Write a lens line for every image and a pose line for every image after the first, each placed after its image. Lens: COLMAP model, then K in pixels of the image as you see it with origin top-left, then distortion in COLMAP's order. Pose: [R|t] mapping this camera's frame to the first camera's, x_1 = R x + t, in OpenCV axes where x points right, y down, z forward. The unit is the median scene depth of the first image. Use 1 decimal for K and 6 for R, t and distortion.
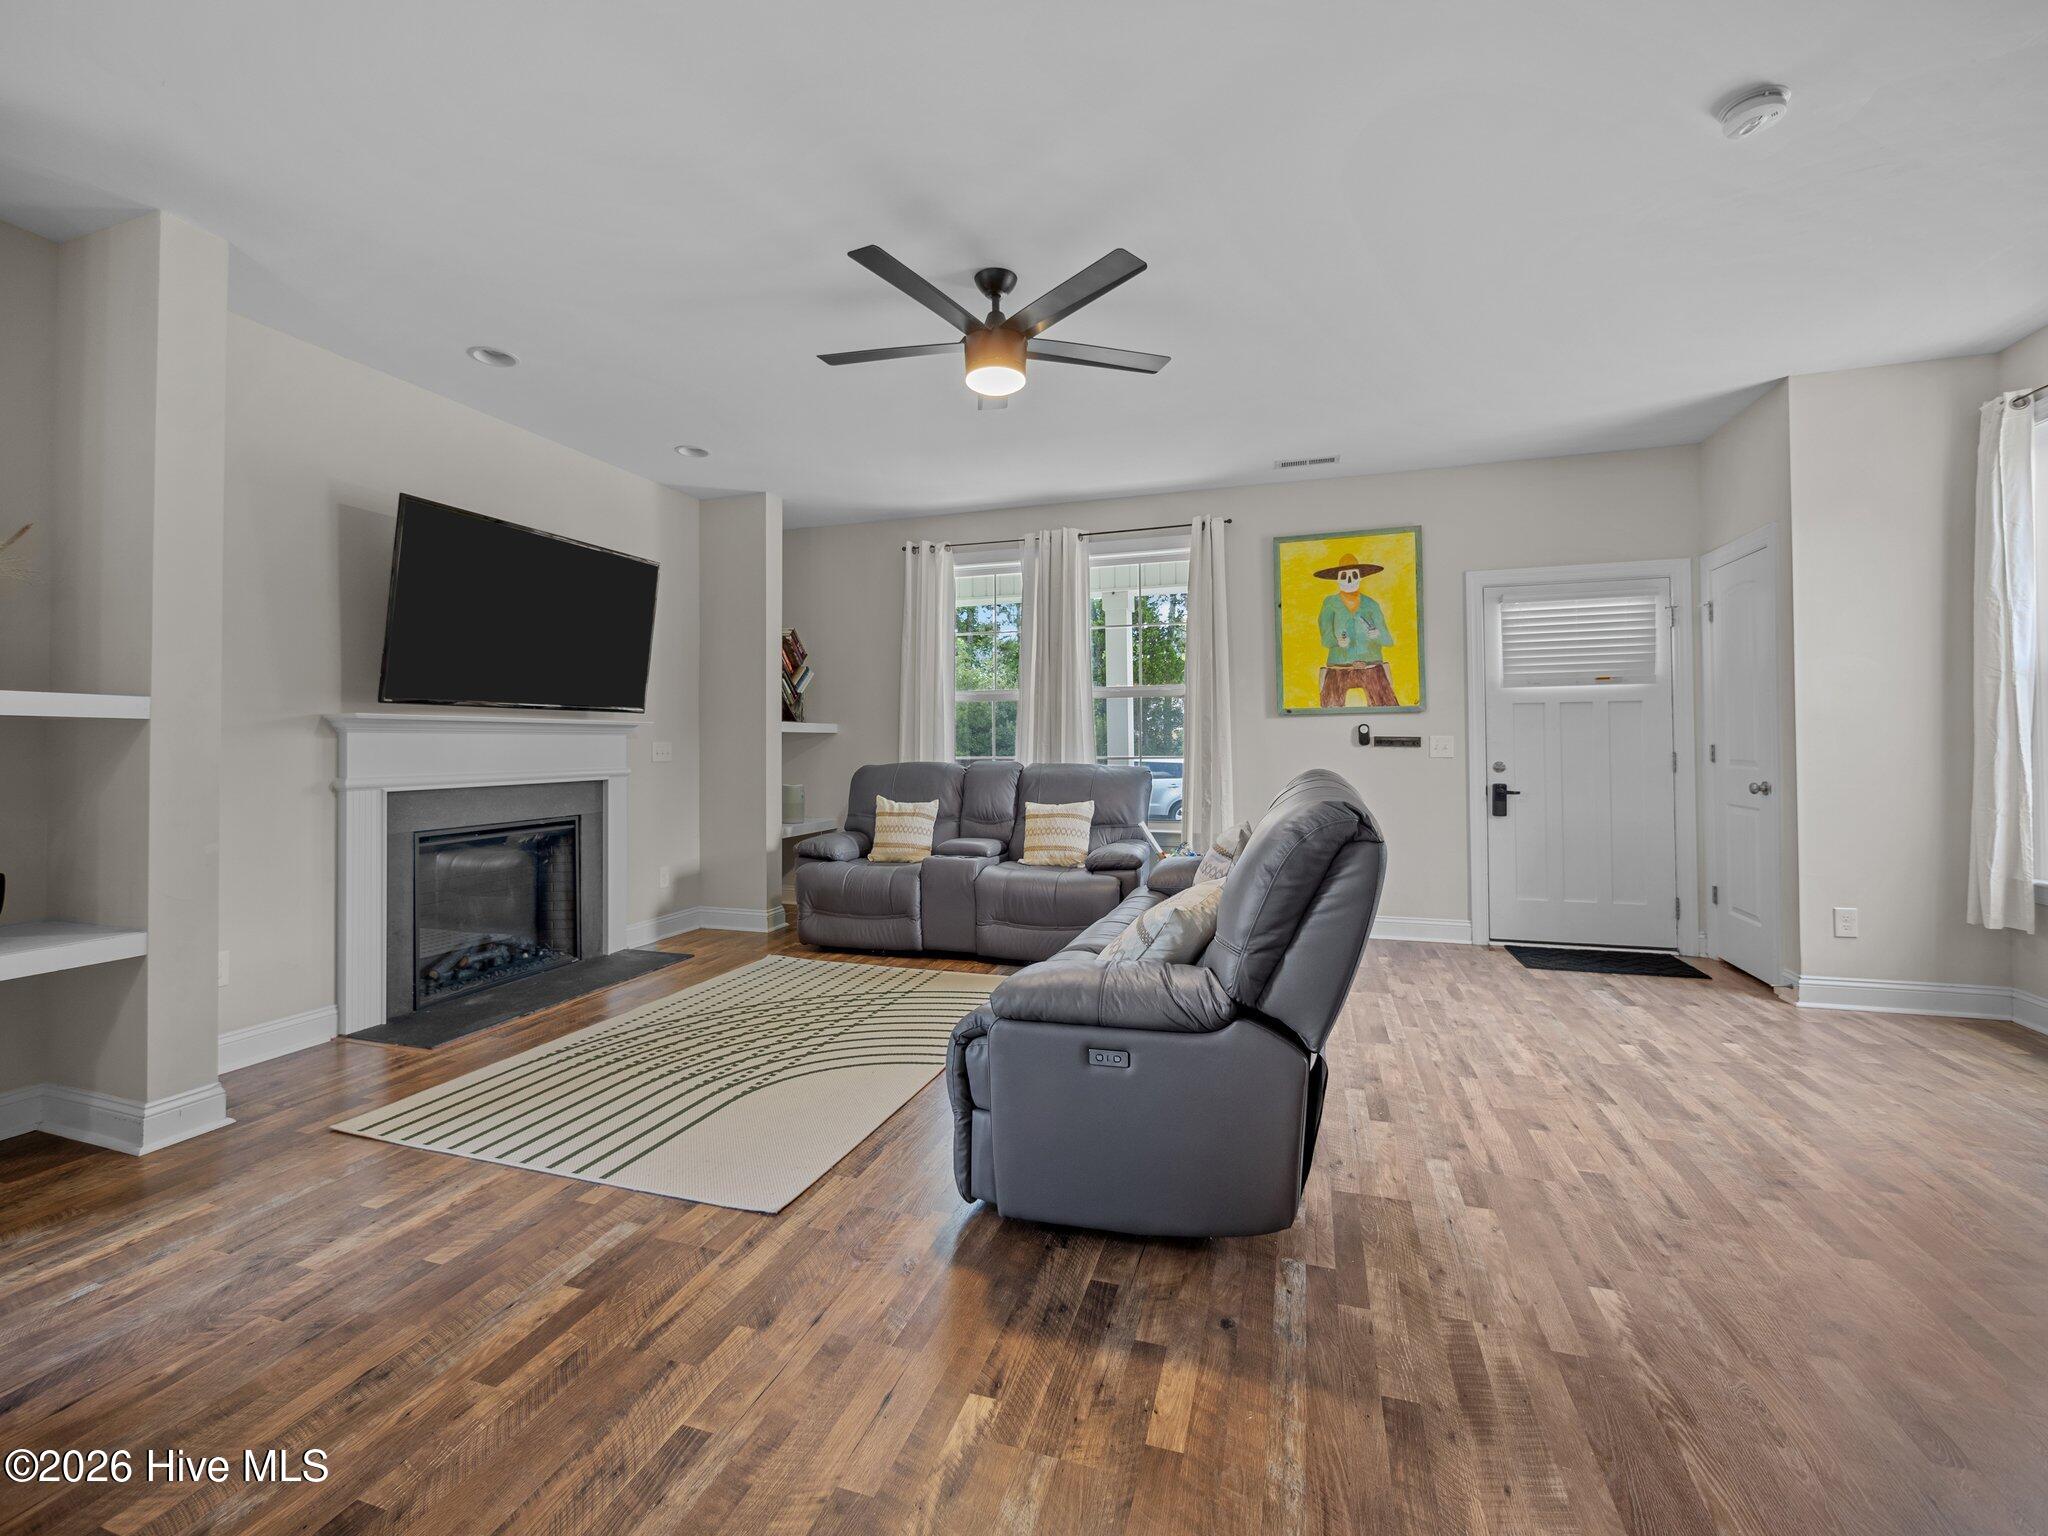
lens RADIAL K [[862.6, 0, 1020.8], [0, 862.6, 733.4], [0, 0, 1]] dist [-0.007953, 0.000745]
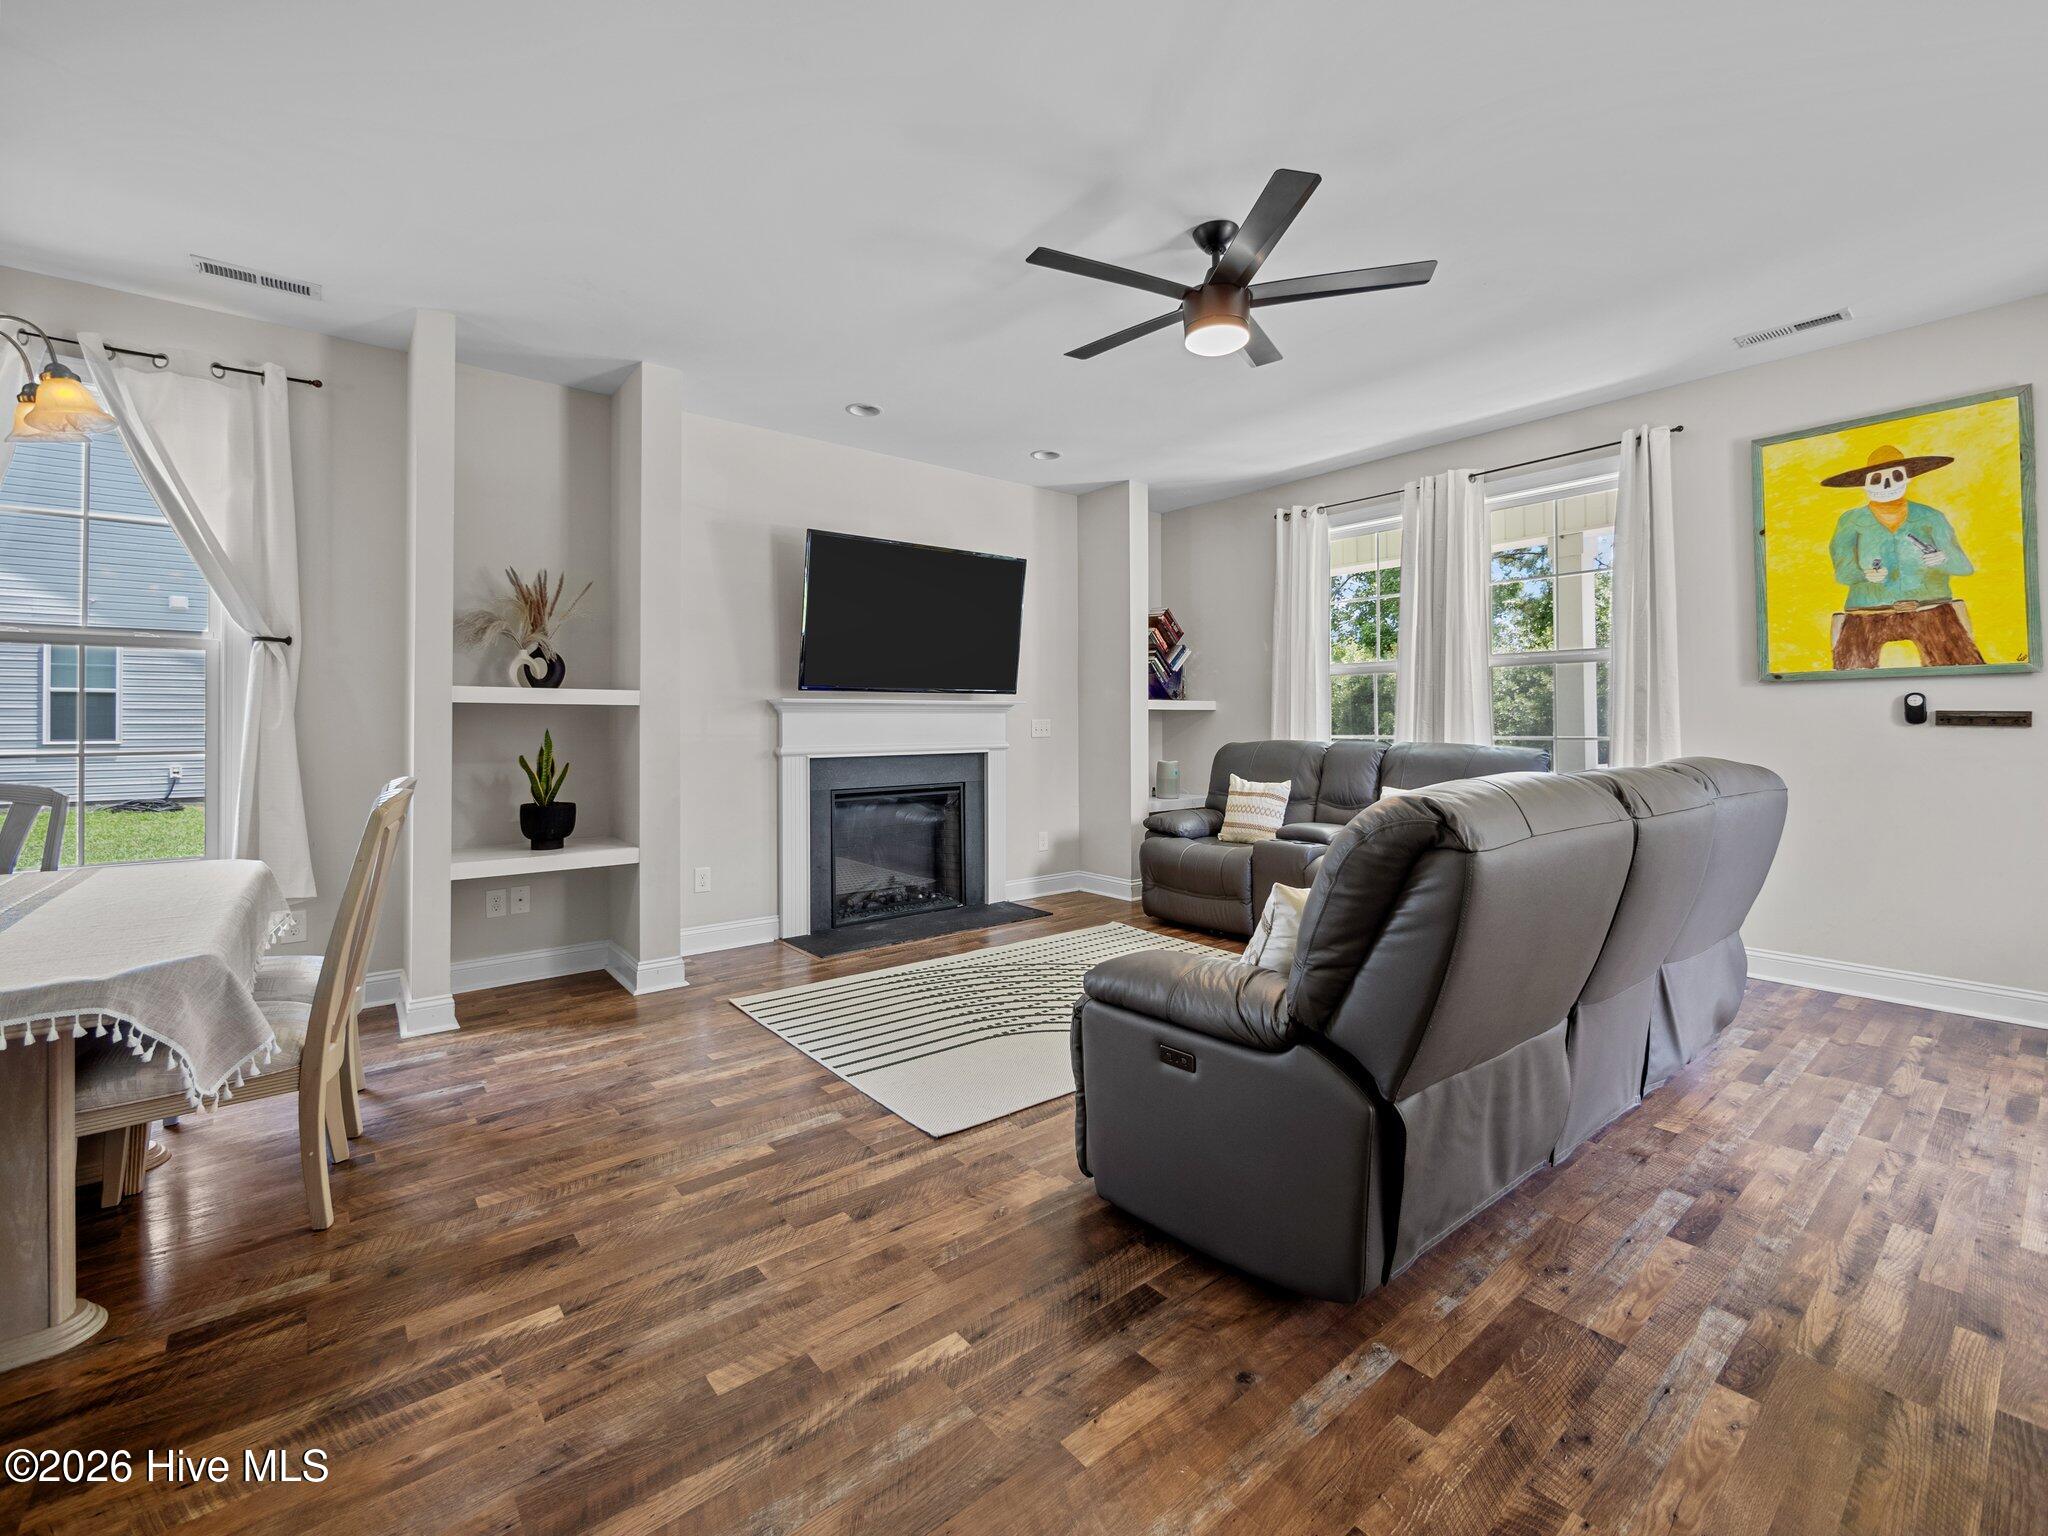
lens RADIAL K [[871.4, 0, 1021.3], [0, 871.4, 715.3], [0, 0, 1]] dist [-0.006779, 0.000136]
pose [[0.839117, -0.002911, -0.543943, 0.266137], [0.006739, 0.999965, 0.005045, -0.002054], [0.543909, -0.007899, 0.839107, 0.063167]]
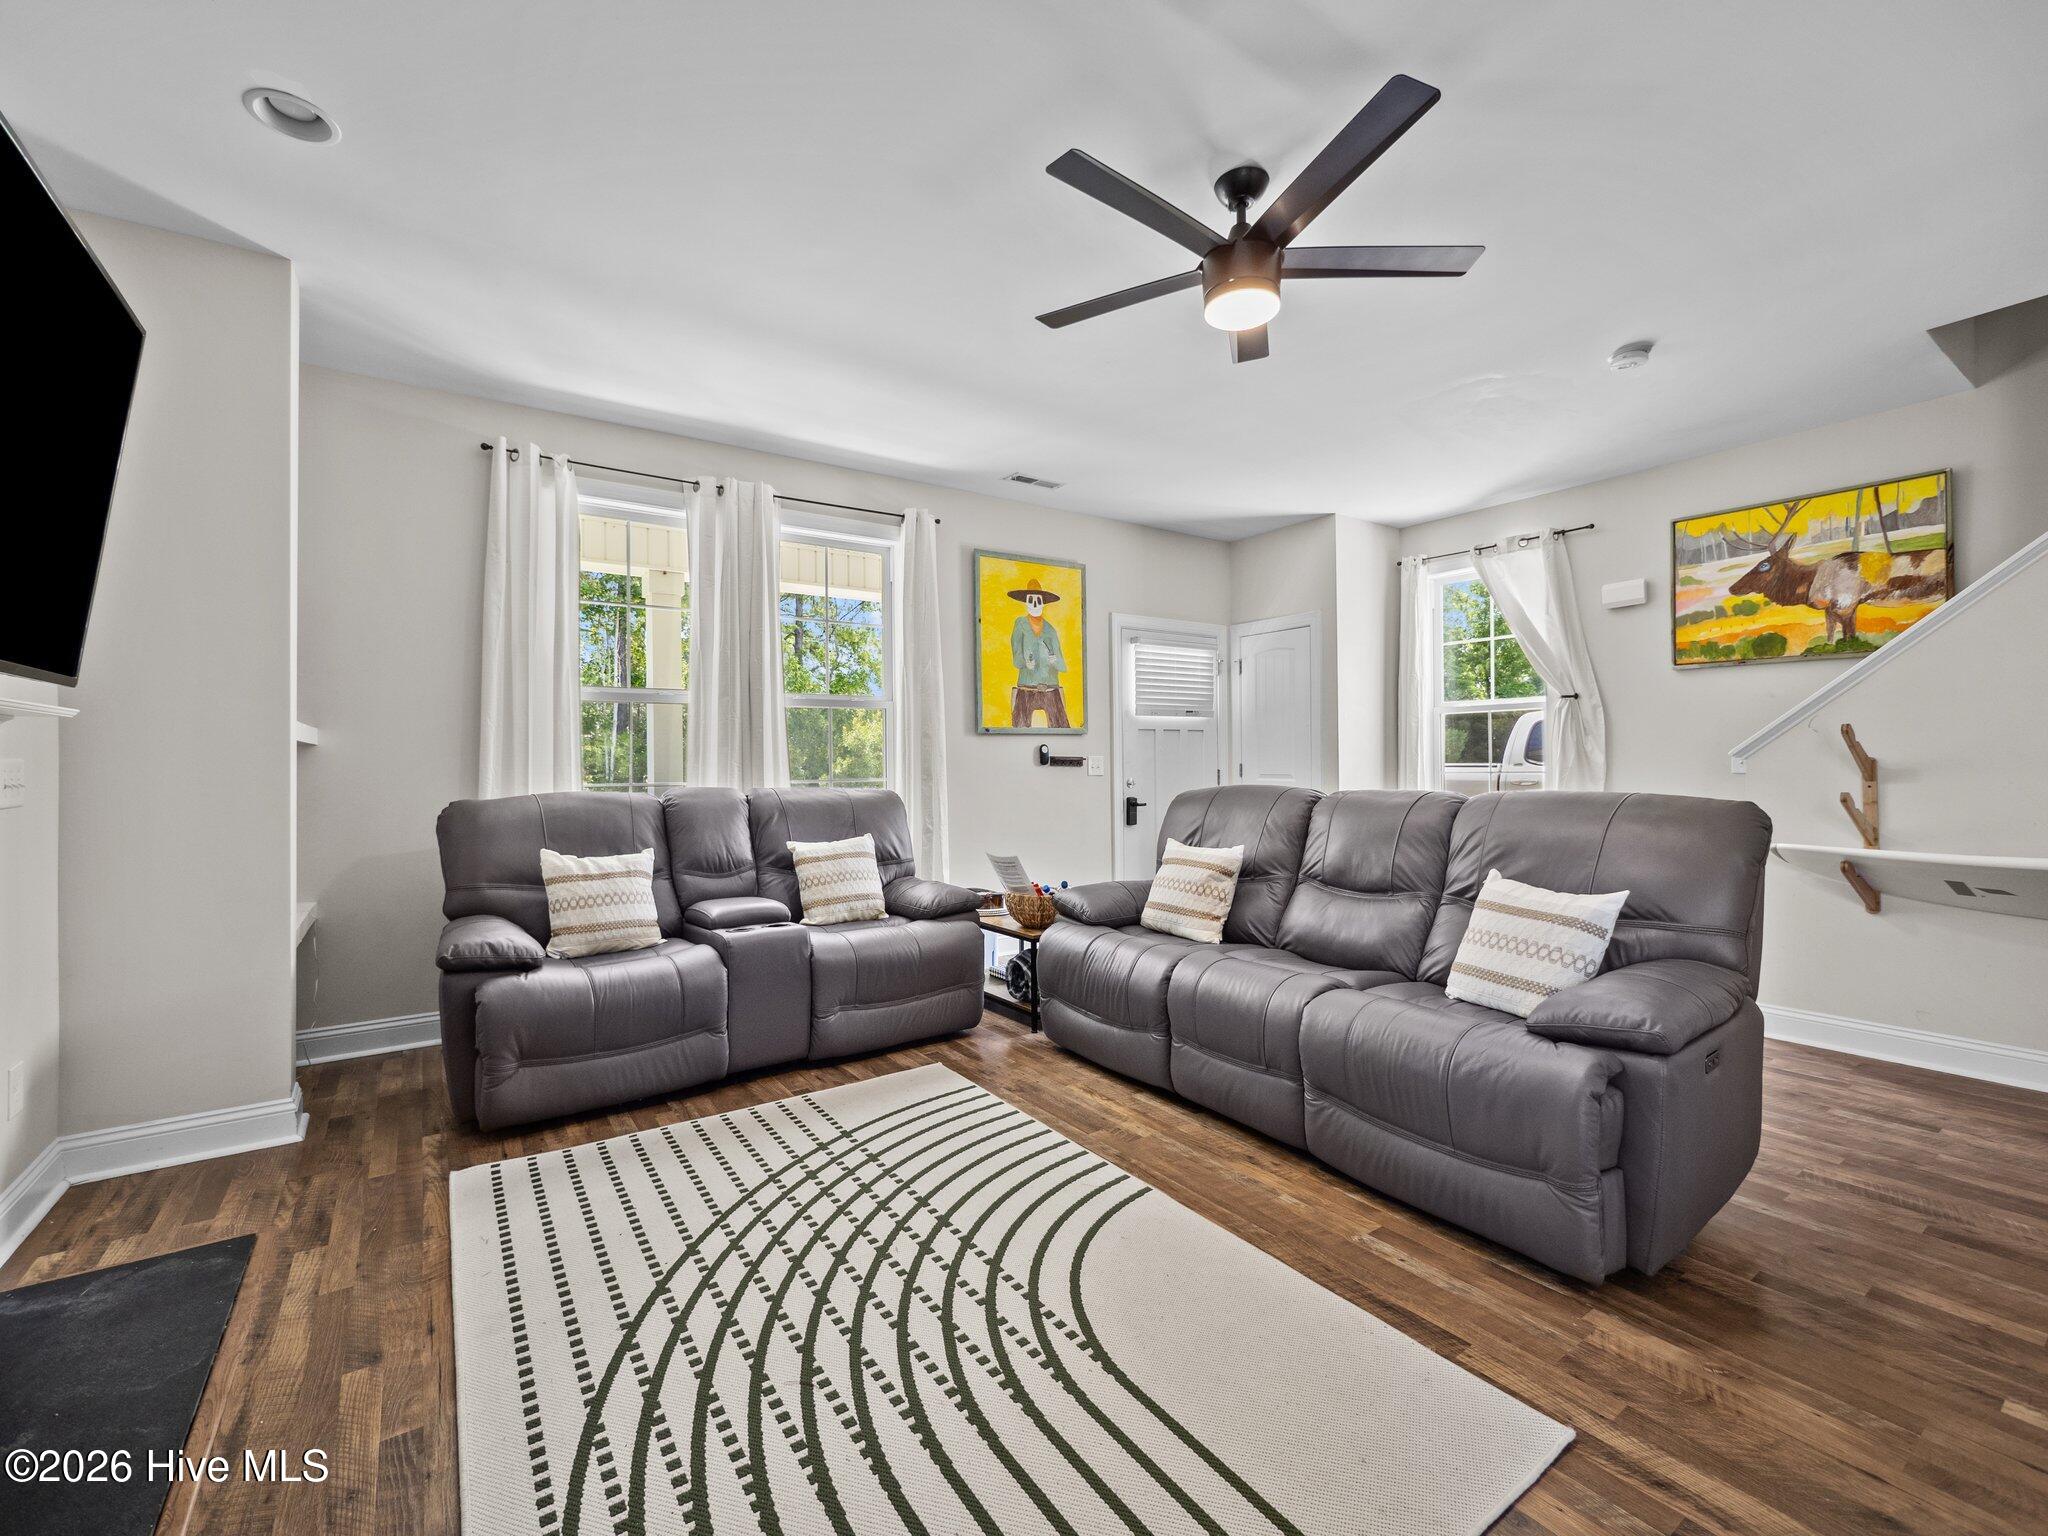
lens RADIAL K [[868.6, 0, 1018.7], [0, 868.6, 754.6], [0, 0, 1]] dist [-0.004897, 0.000353]
pose [[0.612883, 0.007860, 0.790135, -0.679499], [-0.004555, 0.999969, -0.006414, 0.012632], [-0.790161, 0.000332, 0.612900, 0.568532]]
